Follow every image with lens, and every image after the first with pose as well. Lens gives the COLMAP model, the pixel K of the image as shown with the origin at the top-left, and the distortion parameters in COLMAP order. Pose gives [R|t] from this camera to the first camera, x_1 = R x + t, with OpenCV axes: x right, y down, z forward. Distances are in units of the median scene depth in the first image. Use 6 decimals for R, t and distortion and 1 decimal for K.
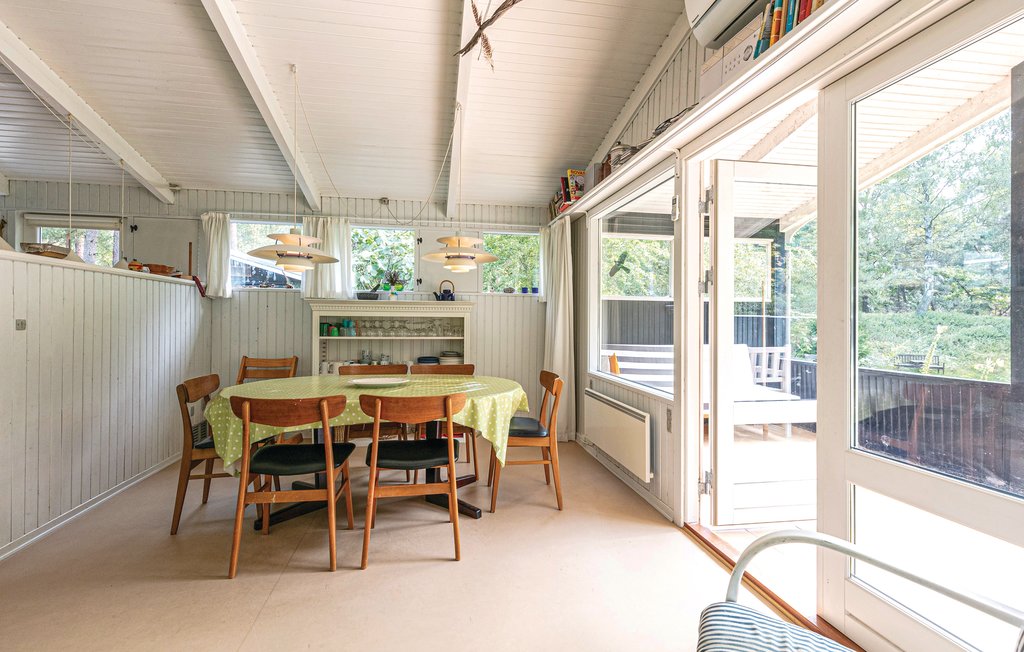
lens RADIAL K [[460.1, 0, 511.8], [0, 460.1, 318.2], [0, 0, 1]] dist [0.001947, -0.000257]
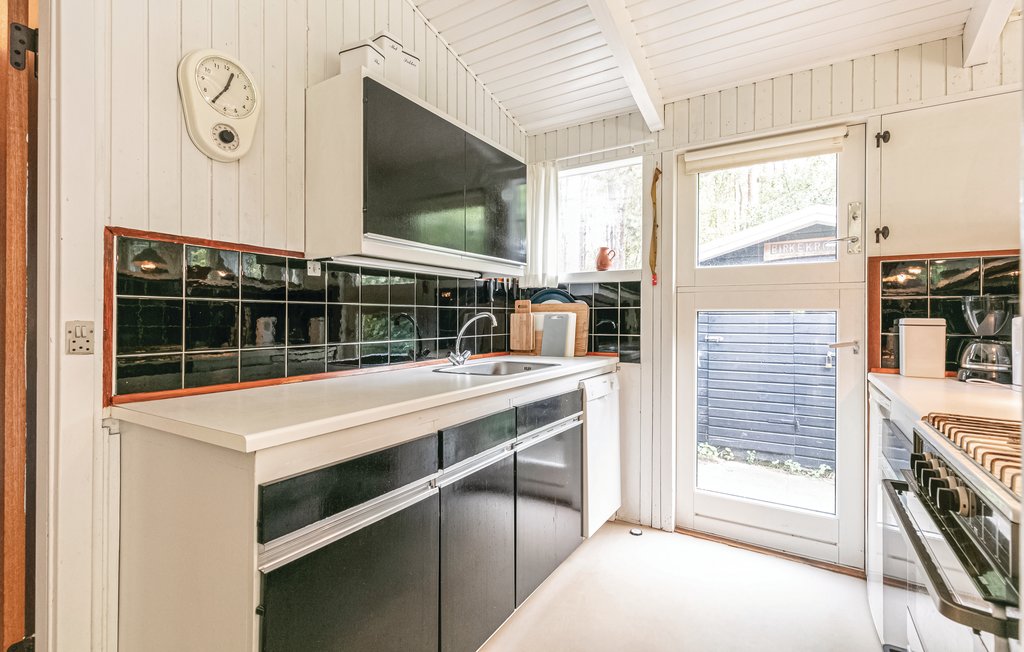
lens RADIAL K [[460.1, 0, 511.8], [0, 460.1, 318.2], [0, 0, 1]] dist [0.001947, -0.000257]
pose [[0.731441, -0.002021, -0.681902, -0.949939], [0.001234, 0.999998, -0.001641, -0.005188], [0.681904, 0.000359, 0.731441, 0.457672]]
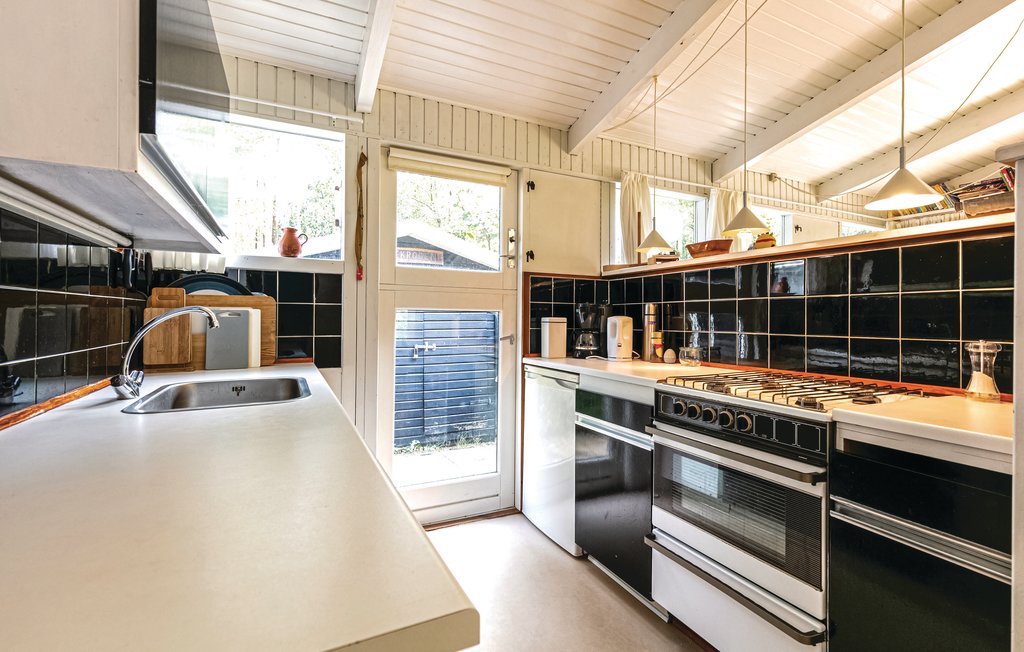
lens RADIAL K [[460.1, 0, 511.8], [0, 460.1, 318.2], [0, 0, 1]] dist [0.001947, -0.000257]
pose [[0.963264, 0.002303, 0.268545, -1.257358], [-0.003035, 0.999993, 0.002312, -0.005784], [-0.268538, -0.003043, 0.963264, 0.444663]]
